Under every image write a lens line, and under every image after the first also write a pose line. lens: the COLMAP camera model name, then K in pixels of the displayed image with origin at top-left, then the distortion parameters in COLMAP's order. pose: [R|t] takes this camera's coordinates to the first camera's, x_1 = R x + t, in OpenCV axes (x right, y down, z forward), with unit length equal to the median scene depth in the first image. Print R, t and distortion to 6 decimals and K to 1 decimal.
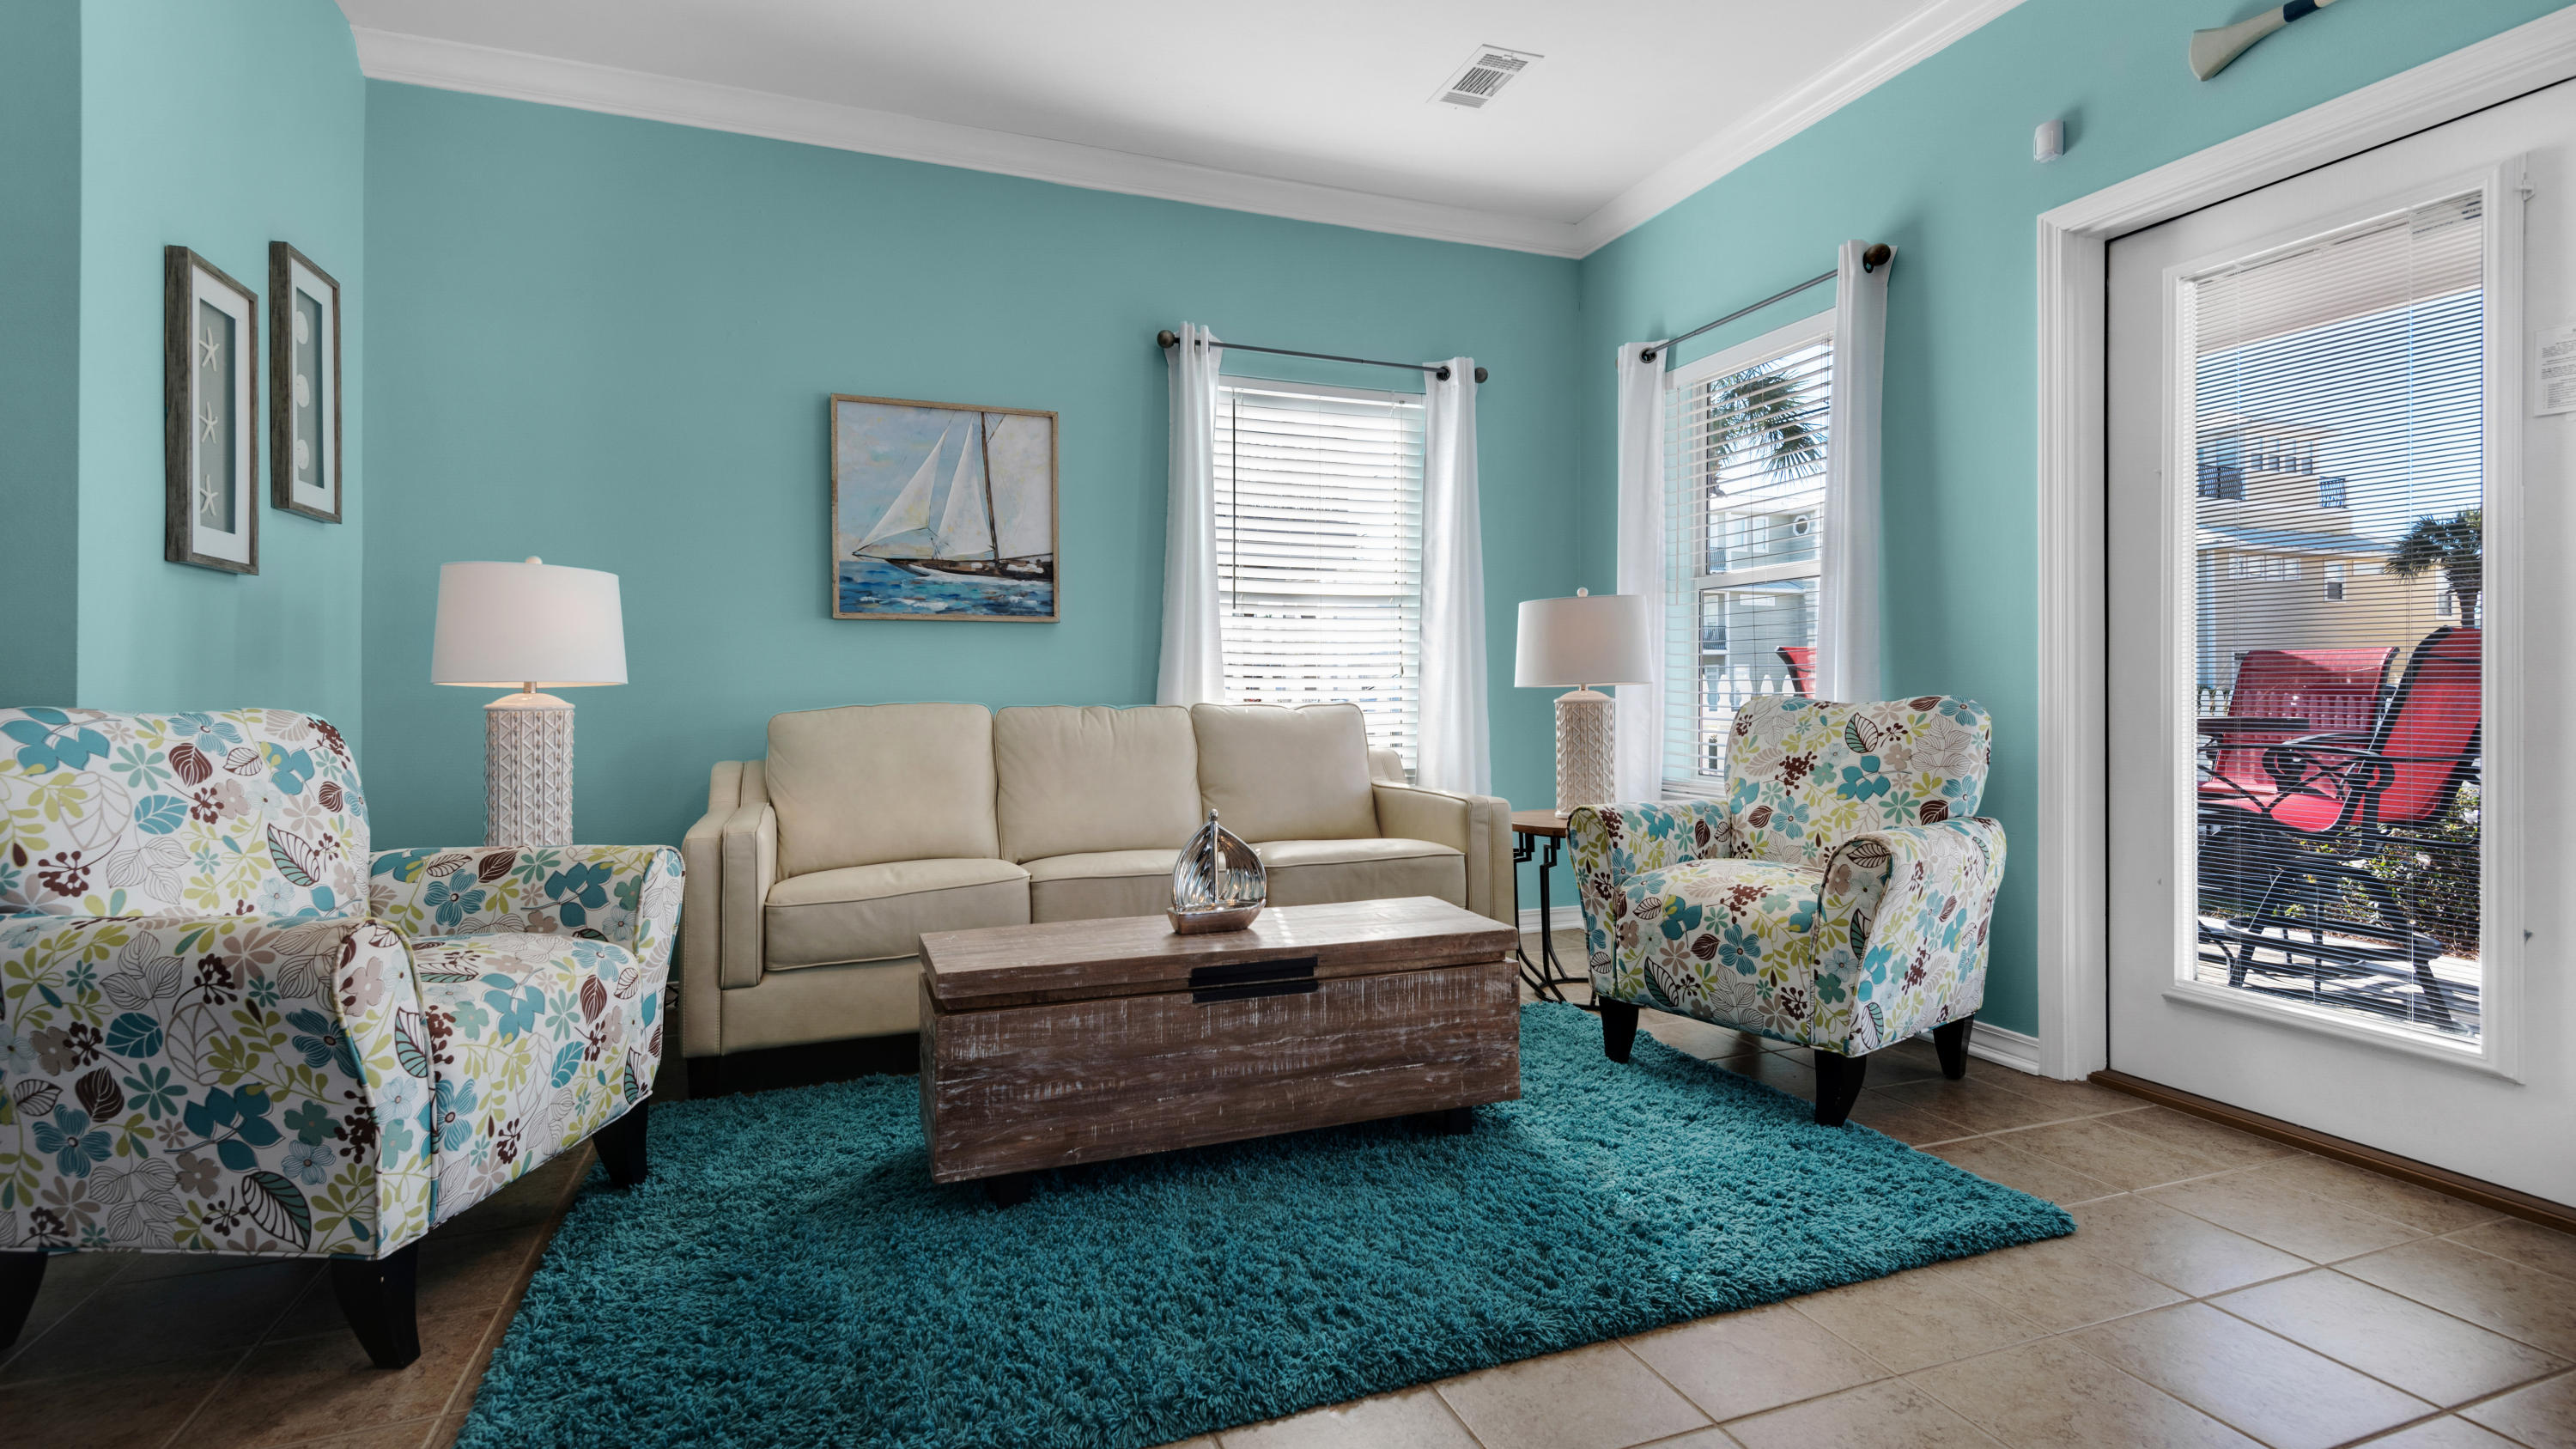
lens RADIAL K [[1175.6, 0, 1291.6], [0, 1175.6, 689.9], [0, 0, 1]] dist [0.043011, -0.015317]
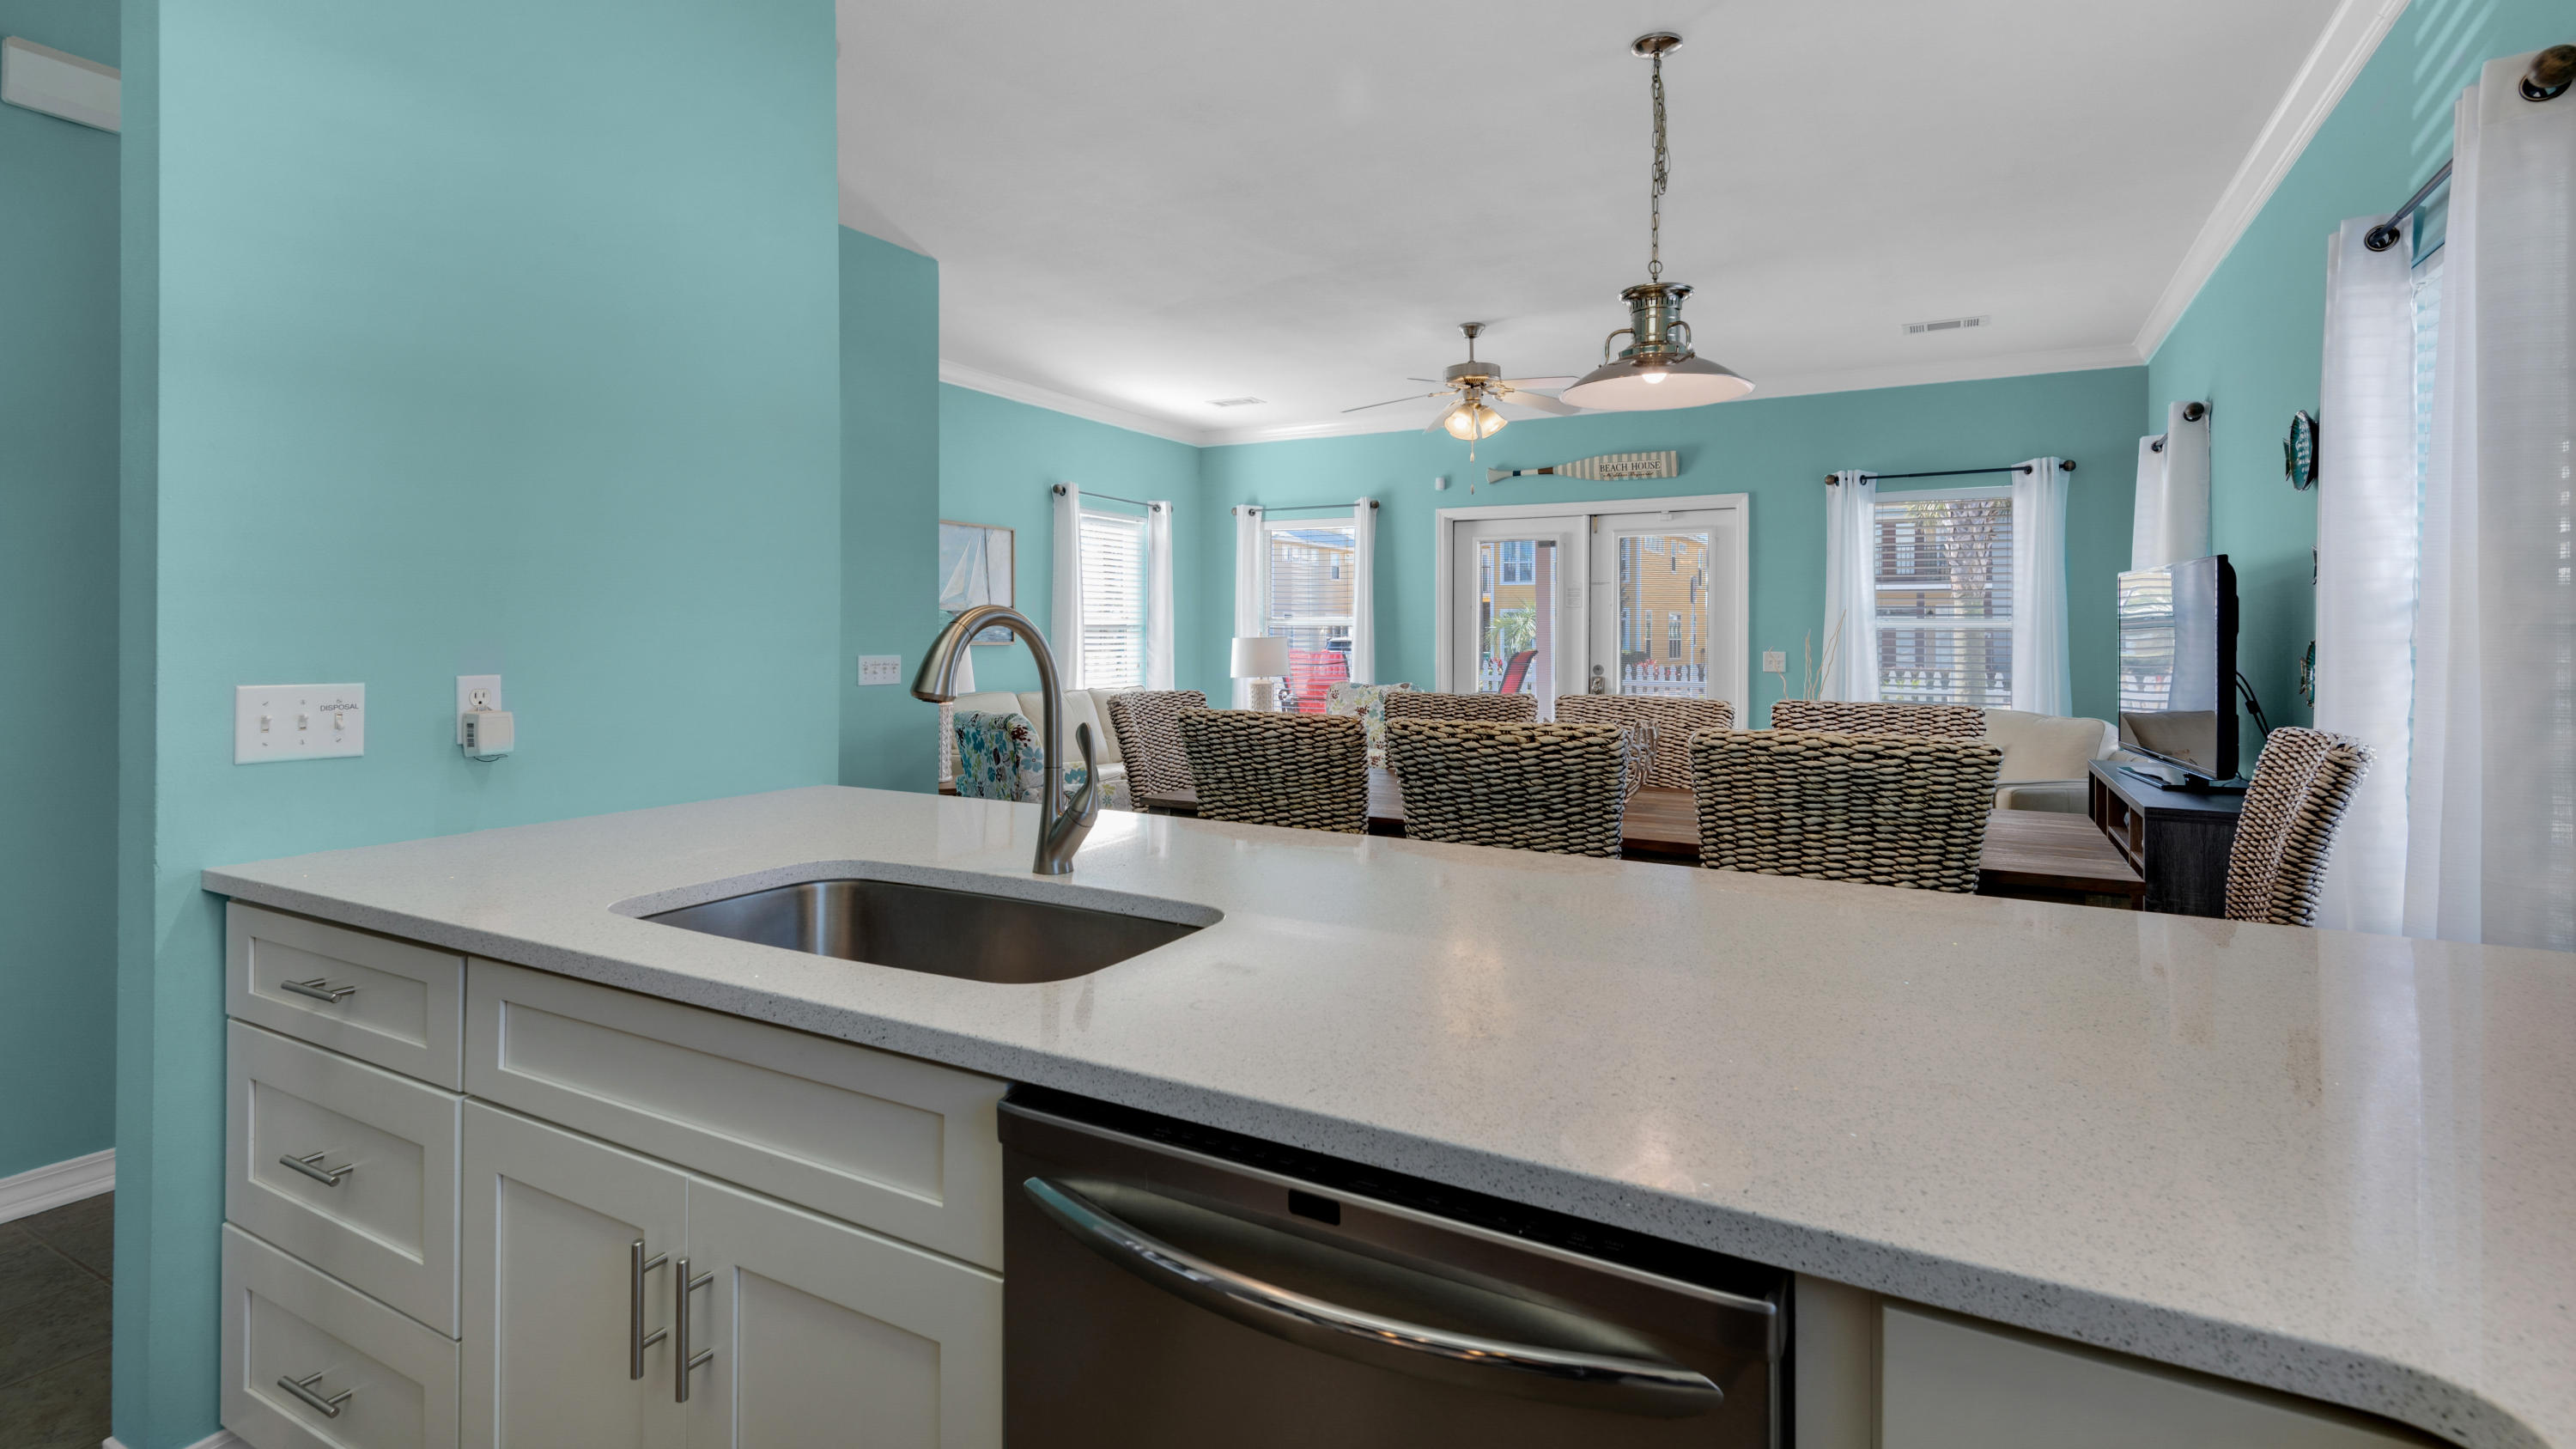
lens RADIAL K [[1201.9, 0, 1291.7], [0, 1201.9, 631.3], [0, 0, 1]] dist [0.000371, -0.000011]
pose [[0.763219, 0.008506, 0.646084, -1.497233], [-0.008784, 0.999958, -0.002788, -0.107717], [-0.646081, -0.003547, 0.763261, -0.958802]]
